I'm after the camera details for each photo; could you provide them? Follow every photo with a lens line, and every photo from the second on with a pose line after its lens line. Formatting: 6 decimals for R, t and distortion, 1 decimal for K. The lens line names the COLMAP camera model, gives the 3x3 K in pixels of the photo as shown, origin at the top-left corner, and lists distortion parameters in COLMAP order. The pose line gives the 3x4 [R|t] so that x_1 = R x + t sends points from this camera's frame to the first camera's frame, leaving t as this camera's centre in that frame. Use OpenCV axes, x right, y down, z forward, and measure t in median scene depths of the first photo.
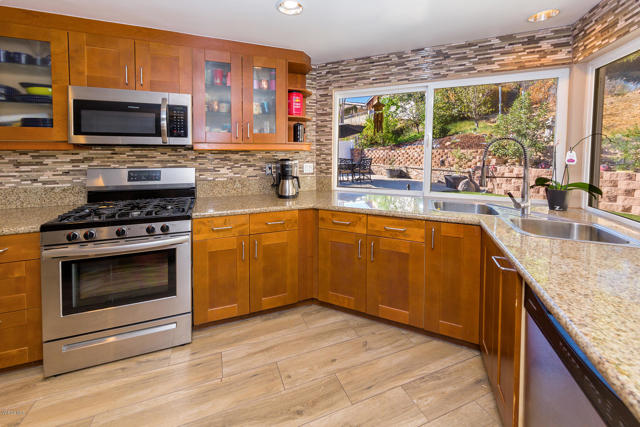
lens RADIAL K [[206.9, 0, 321.5], [0, 206.9, 159.6], [0, 0, 1]] dist [-0.000530, -0.000079]
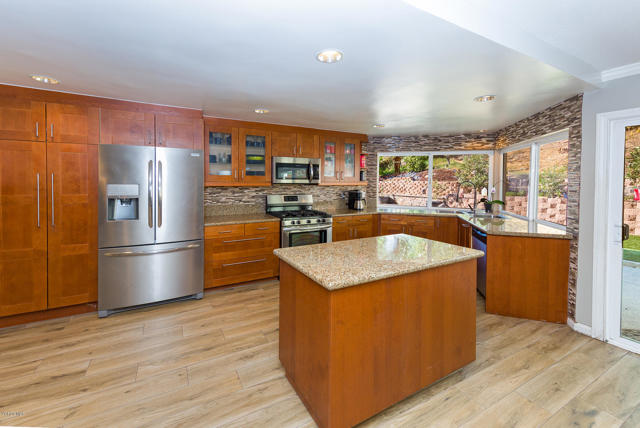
lens RADIAL K [[232.1, 0, 285.8], [0, 232.1, 184.8], [0, 0, 1]] dist [0.000268, -0.000056]
pose [[0.998837, 0.001269, 0.048192, -1.031940], [-0.000693, 0.999928, -0.011952, -0.026605], [-0.048203, 0.011905, 0.998767, -1.224887]]
